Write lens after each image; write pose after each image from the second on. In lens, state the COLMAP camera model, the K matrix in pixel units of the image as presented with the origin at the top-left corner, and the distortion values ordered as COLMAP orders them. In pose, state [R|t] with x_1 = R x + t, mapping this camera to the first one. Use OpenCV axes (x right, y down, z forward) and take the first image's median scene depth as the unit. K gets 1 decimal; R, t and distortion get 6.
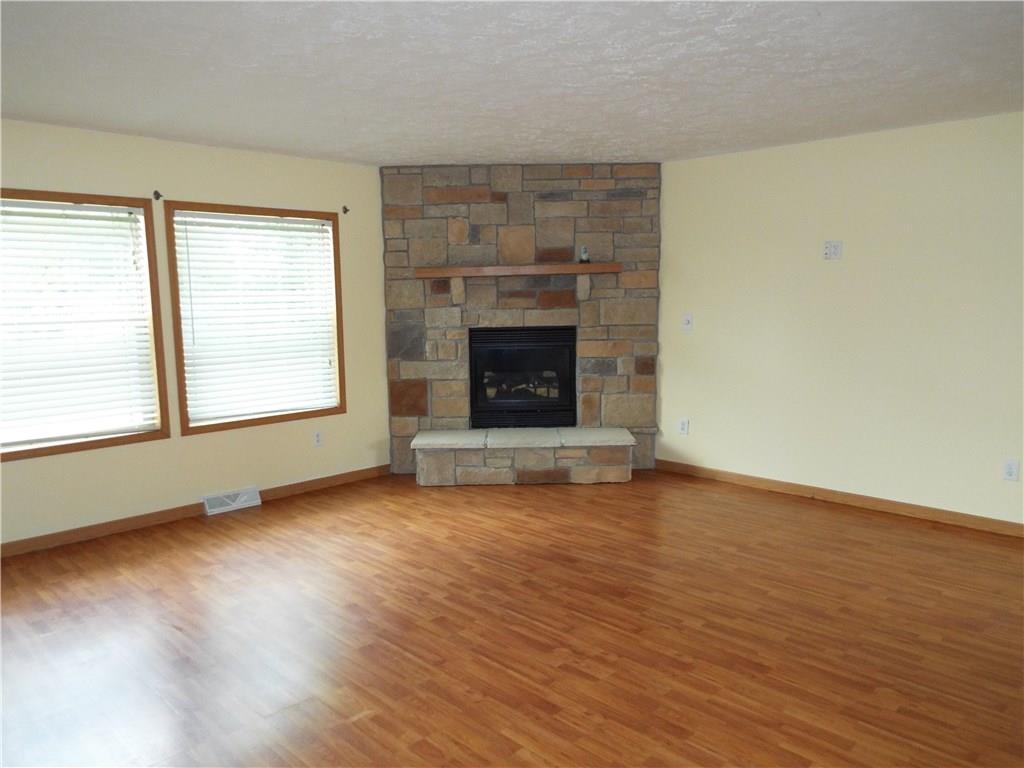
lens RADIAL K [[743.1, 0, 540.3], [0, 743.1, 388.1], [0, 0, 1]] dist [0.002681, -0.020698]
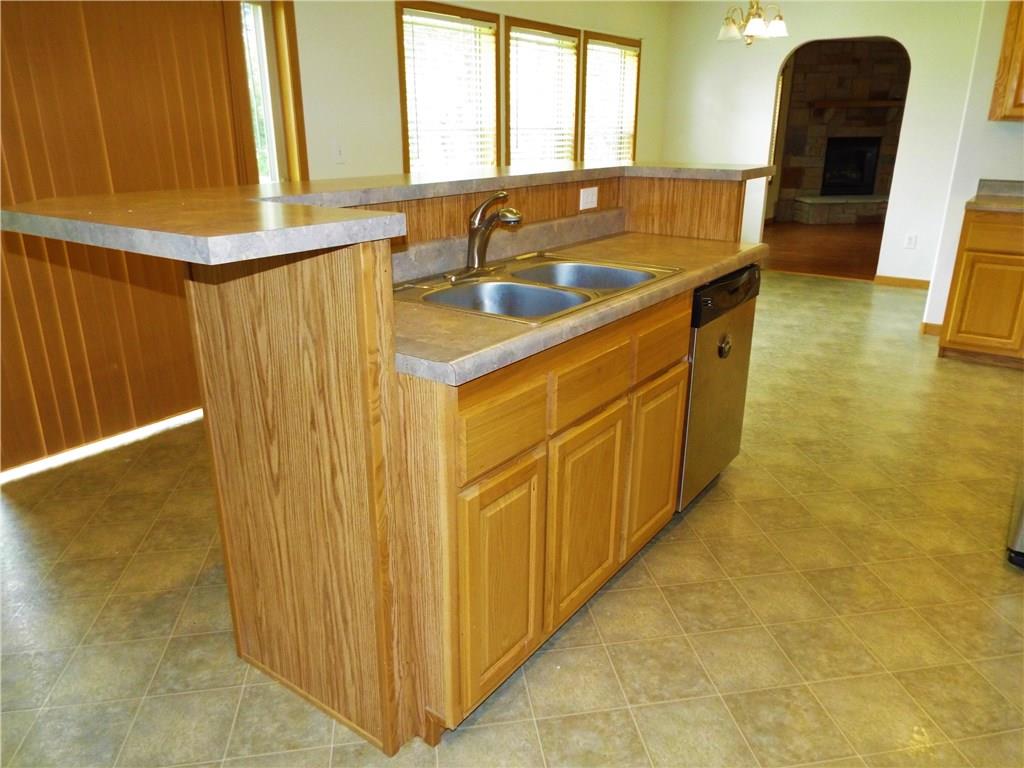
lens RADIAL K [[743.1, 0, 512.7], [0, 743.1, 387.7], [0, 0, 1]] dist [0.002681, -0.020698]
pose [[0.990572, -0.037120, 0.131867, -1.178229], [0.010531, 0.980374, 0.196867, 0.160228], [-0.136587, -0.193623, 0.971522, -0.802995]]
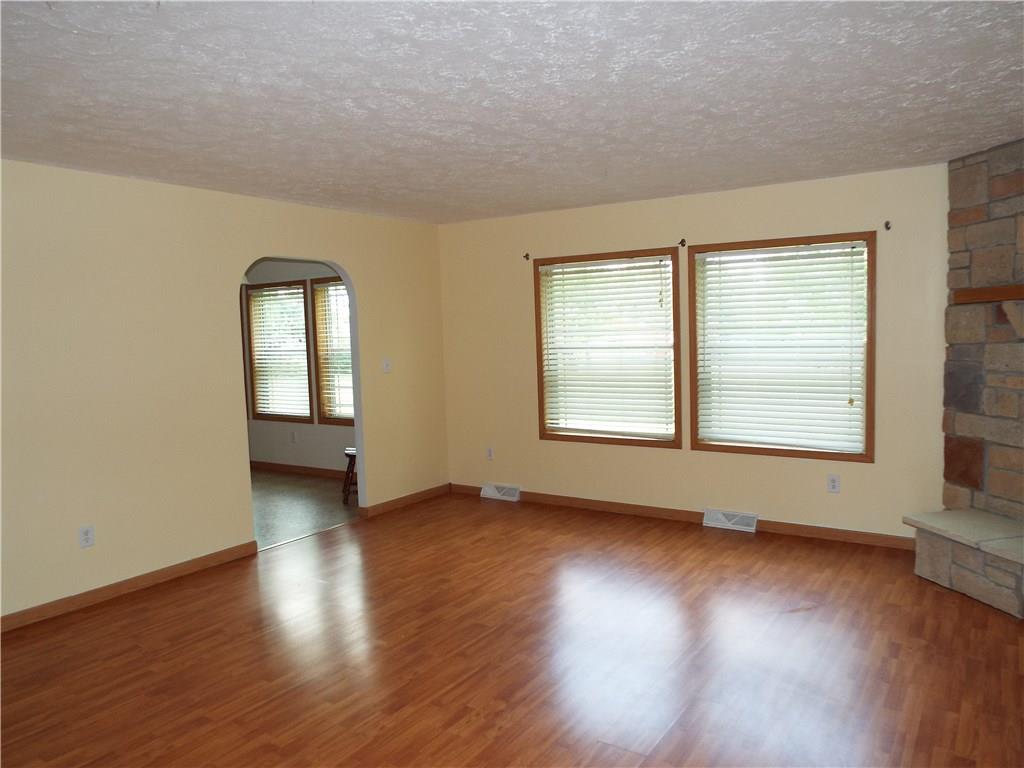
lens RADIAL K [[743.1, 0, 496.1], [0, 743.1, 386.6], [0, 0, 1]] dist [0.002681, -0.020698]
pose [[0.176492, 0.077871, -0.981217, 0.499908], [-0.114293, 0.991744, 0.058148, -0.055165], [0.977644, 0.101883, 0.183934, 0.422191]]
